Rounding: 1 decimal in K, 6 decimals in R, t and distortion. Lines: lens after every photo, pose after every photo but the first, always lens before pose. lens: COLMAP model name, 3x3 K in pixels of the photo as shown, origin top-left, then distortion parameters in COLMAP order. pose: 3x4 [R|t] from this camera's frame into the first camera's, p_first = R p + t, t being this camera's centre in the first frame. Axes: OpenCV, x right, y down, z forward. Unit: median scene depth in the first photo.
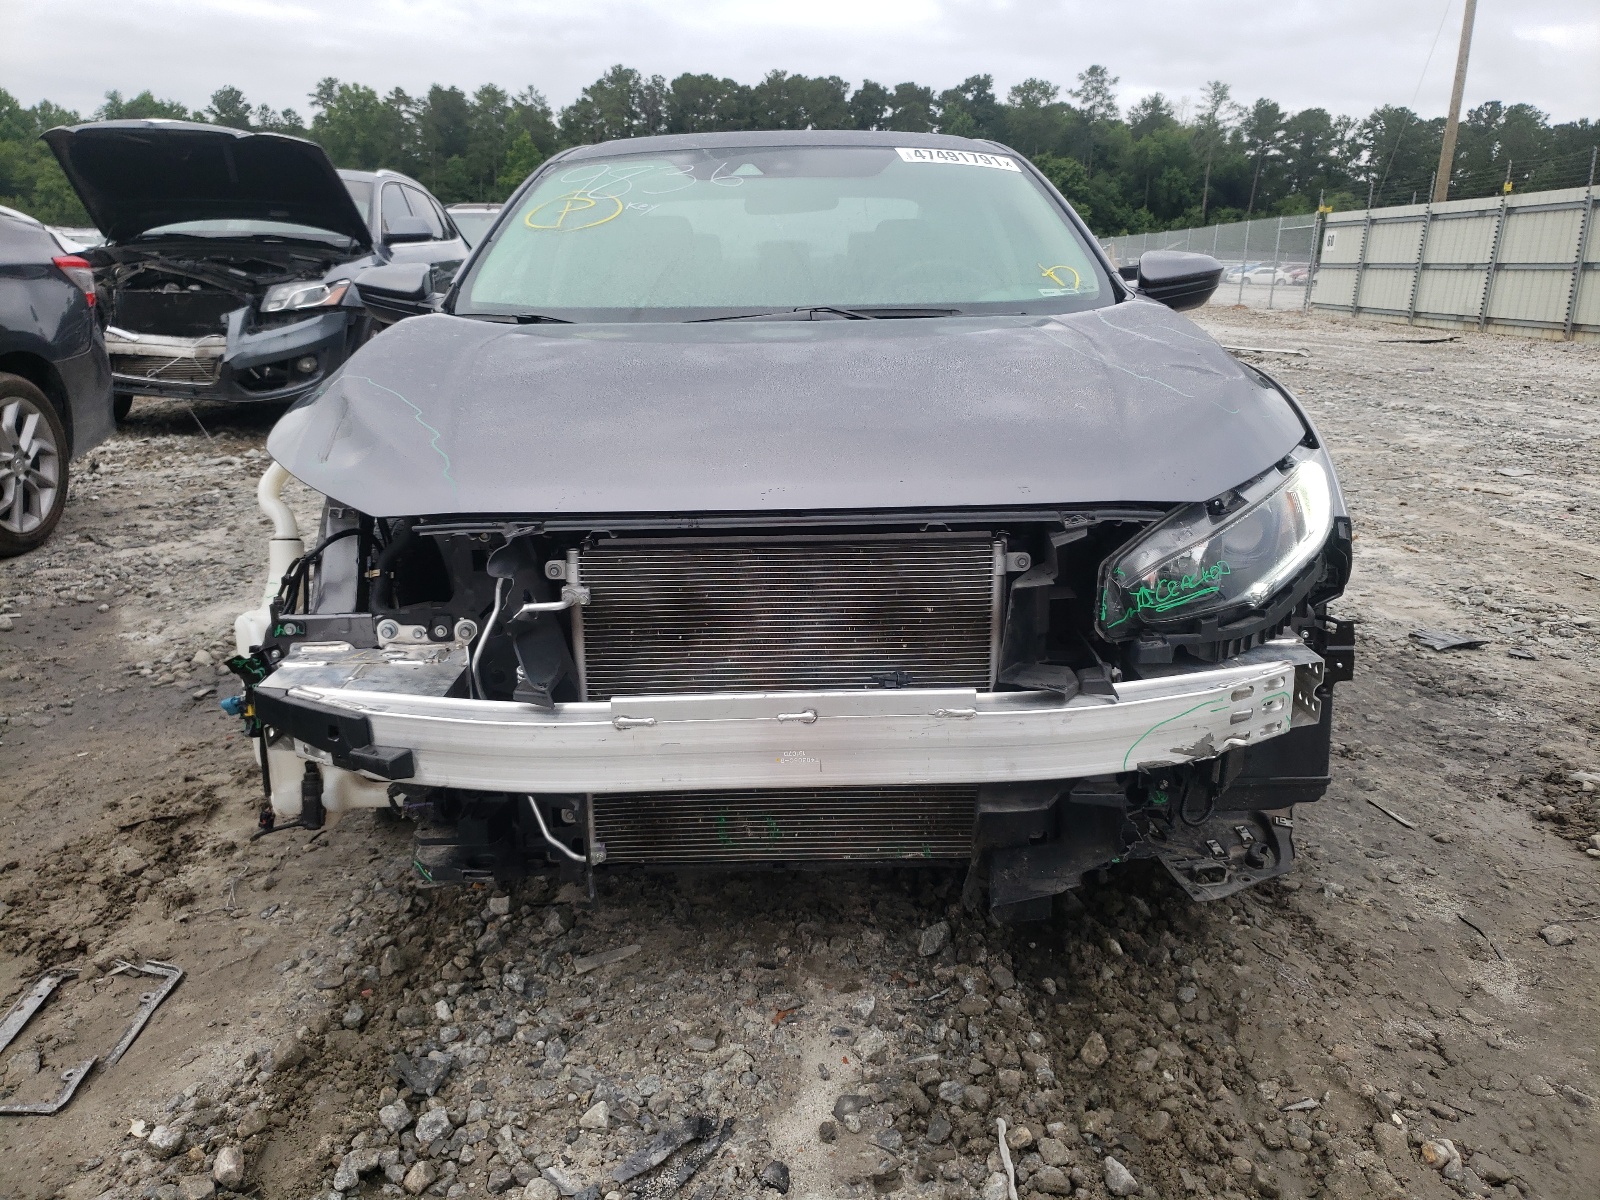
lens RADIAL K [[1218.6, 0, 779.5], [0, 1218.6, 608.0], [0, 0, 1]] dist [0.006701, 0.003301]
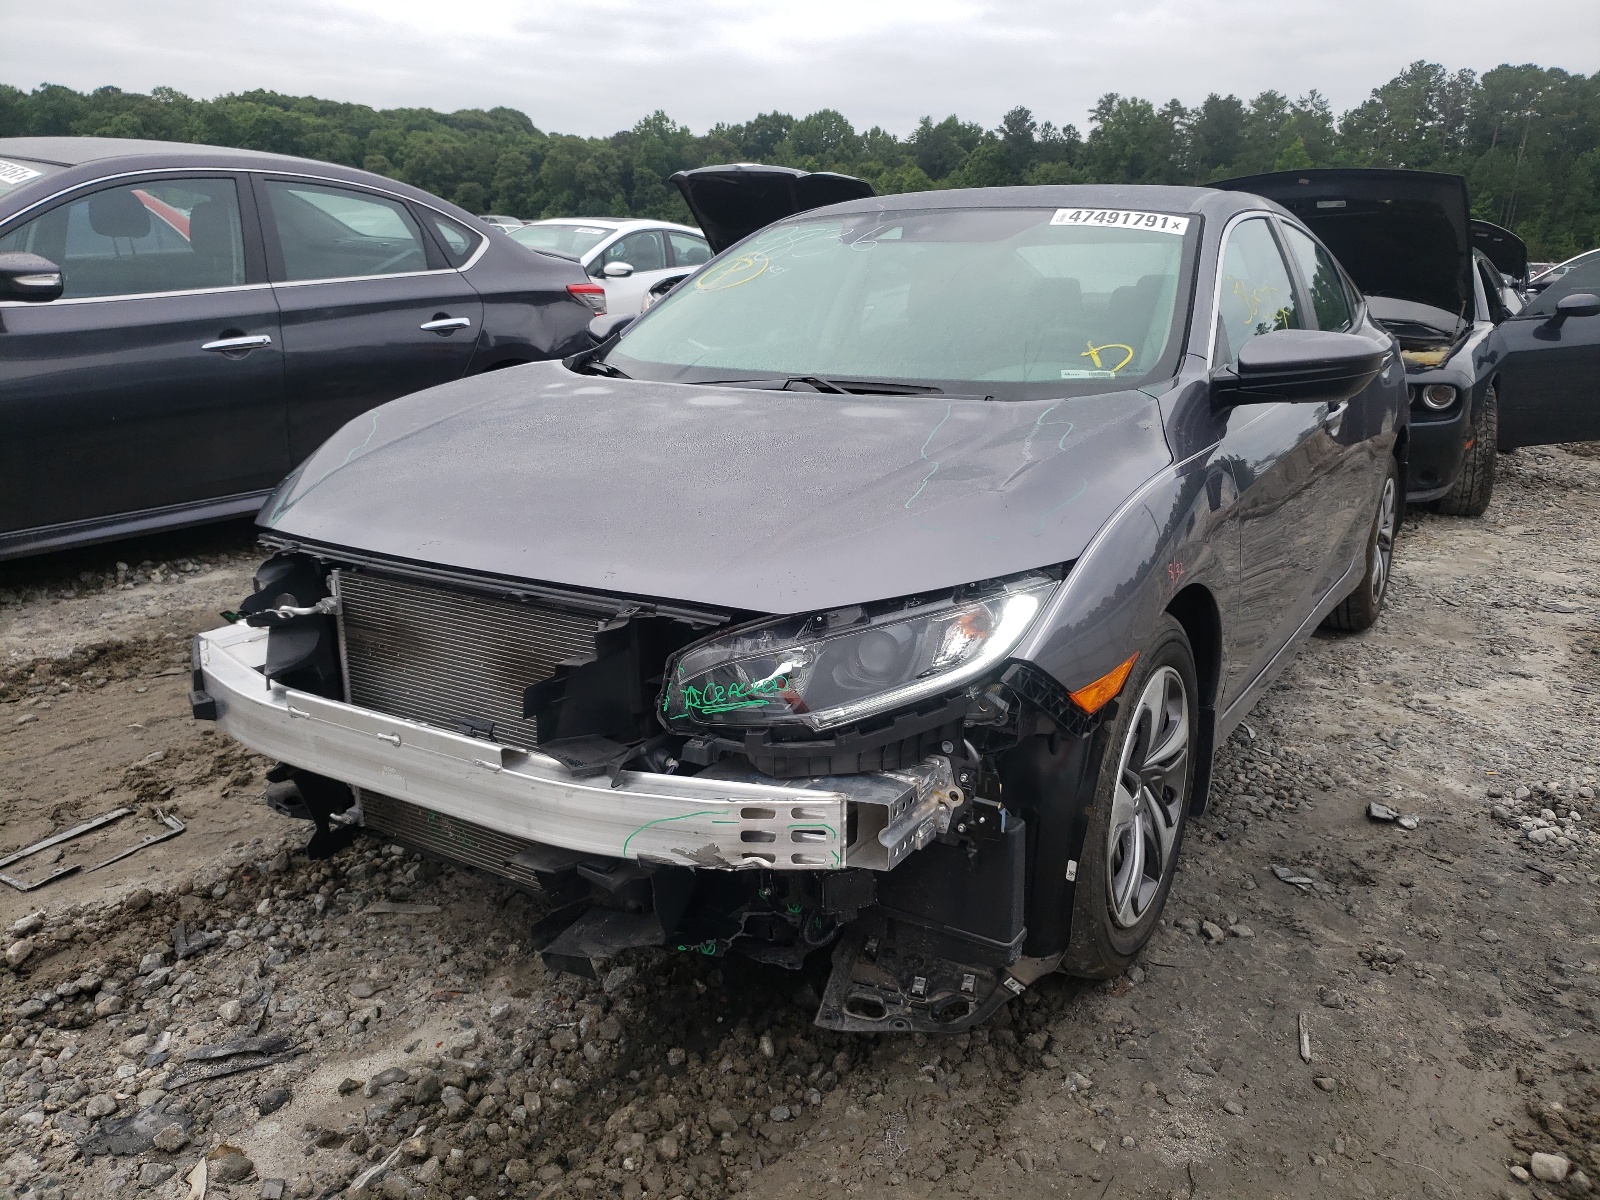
lens RADIAL K [[1218.6, 0, 779.5], [0, 1218.6, 608.0], [0, 0, 1]] dist [0.006701, 0.003301]
pose [[0.845183, 0.161553, -0.509477, 0.846310], [-0.166047, 0.985423, 0.037014, -0.128423], [0.508030, 0.053314, 0.859688, 0.156809]]
